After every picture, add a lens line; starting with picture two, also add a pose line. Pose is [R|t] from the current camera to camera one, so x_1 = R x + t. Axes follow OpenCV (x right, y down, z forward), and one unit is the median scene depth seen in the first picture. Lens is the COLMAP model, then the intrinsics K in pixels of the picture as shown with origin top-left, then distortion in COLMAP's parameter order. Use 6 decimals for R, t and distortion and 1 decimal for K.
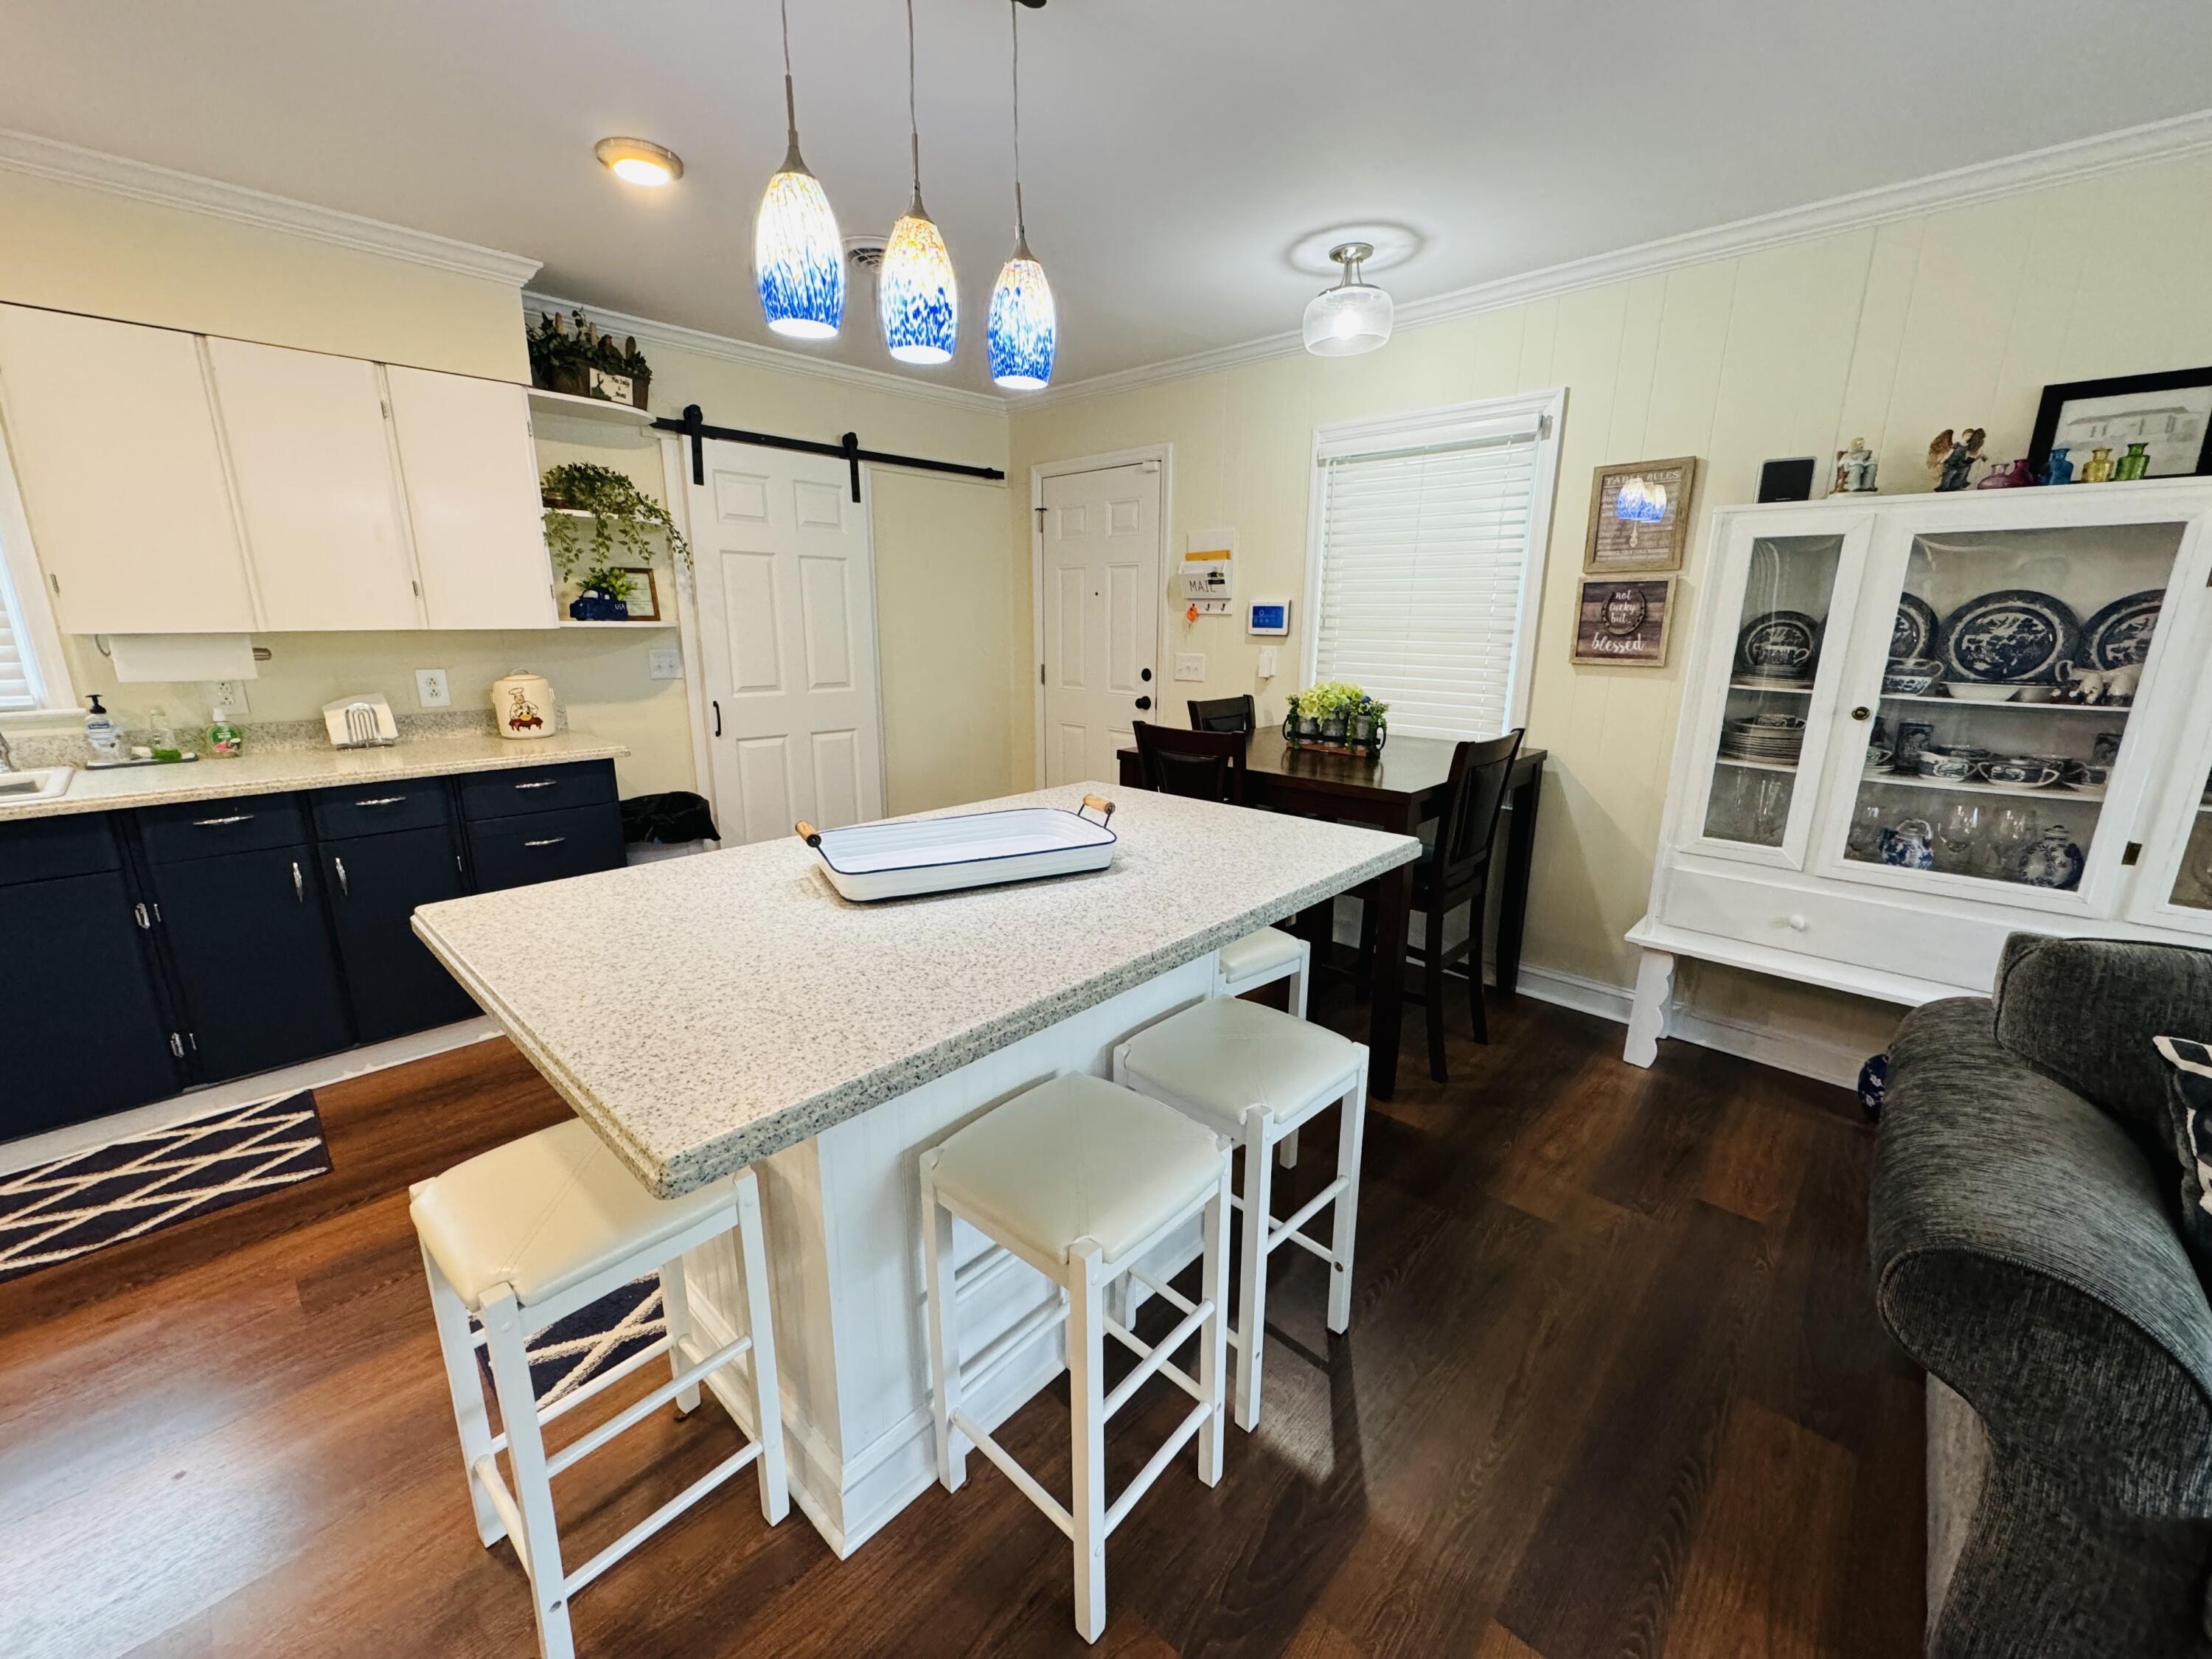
lens RADIAL K [[880.7, 0, 1107.2], [0, 880.7, 831.7], [0, 0, 1]] dist [-0.001930, 0.000414]
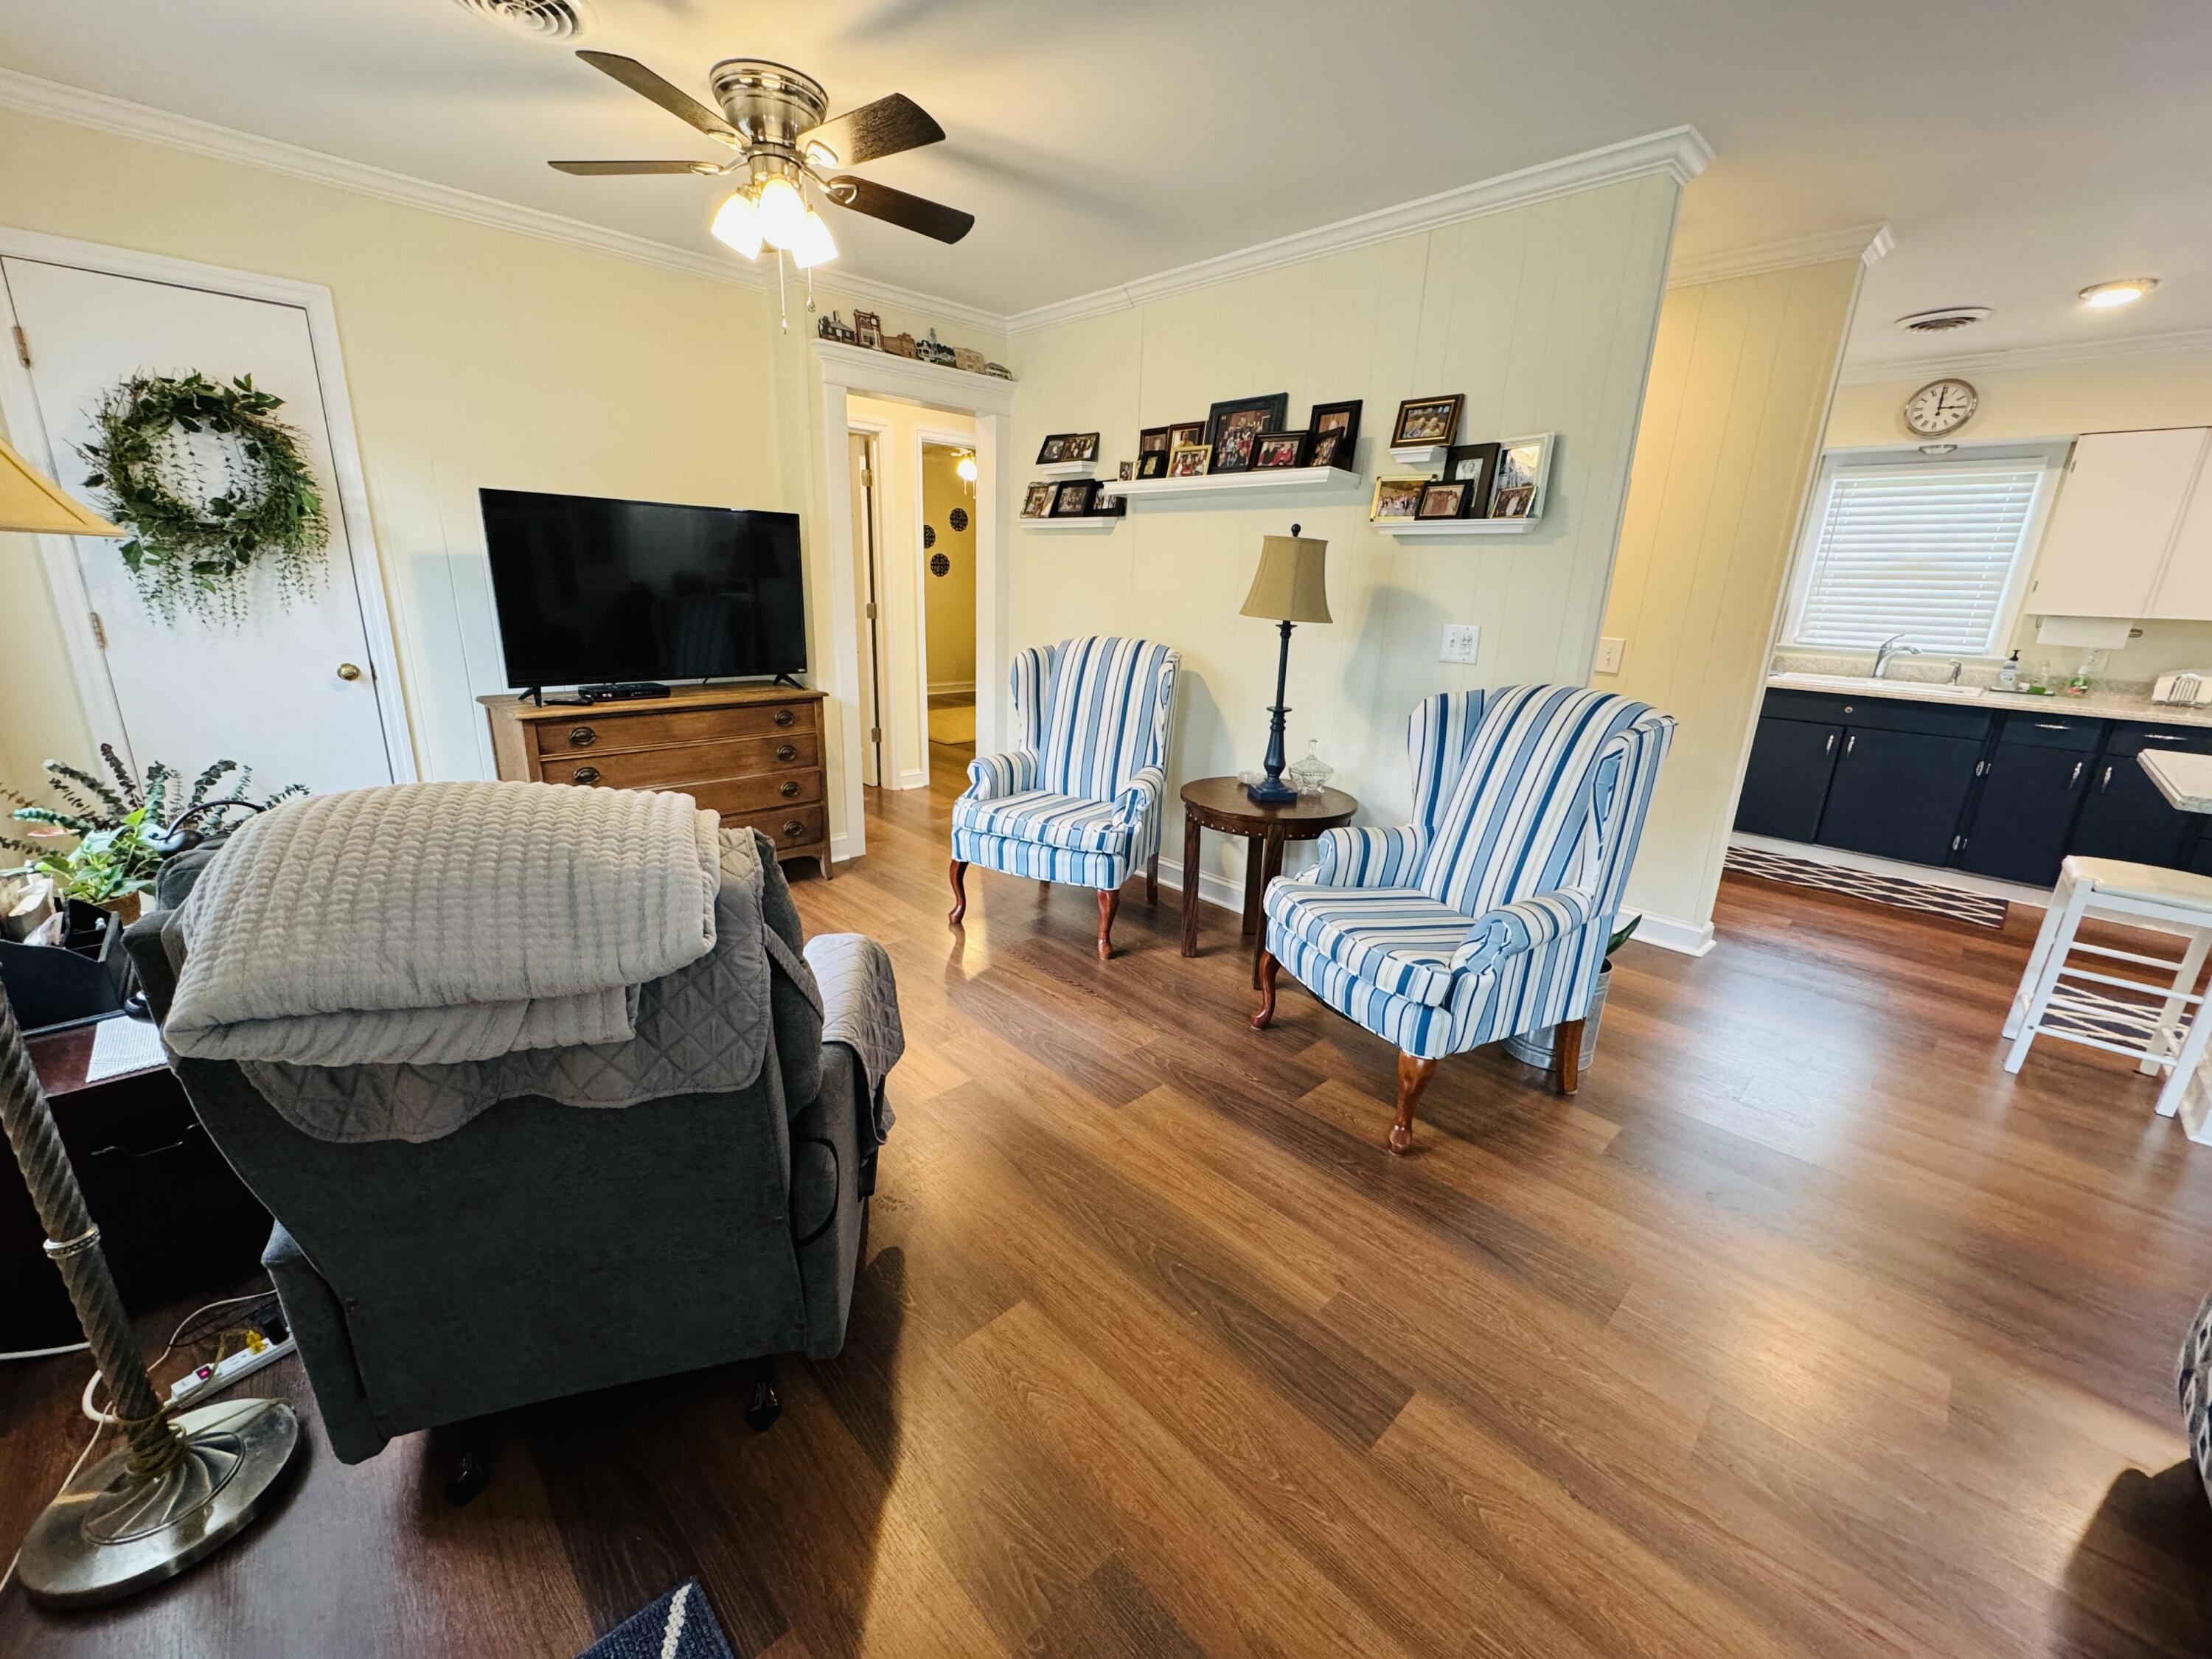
lens RADIAL K [[880.7, 0, 1106.6], [0, 880.7, 829.3], [0, 0, 1]] dist [-0.001930, 0.000414]
pose [[-0.042456, 0.270599, -0.961755, 0.609448], [-0.273406, 0.922732, 0.271689, 0.168346], [0.960961, 0.274484, 0.034808, -0.610857]]
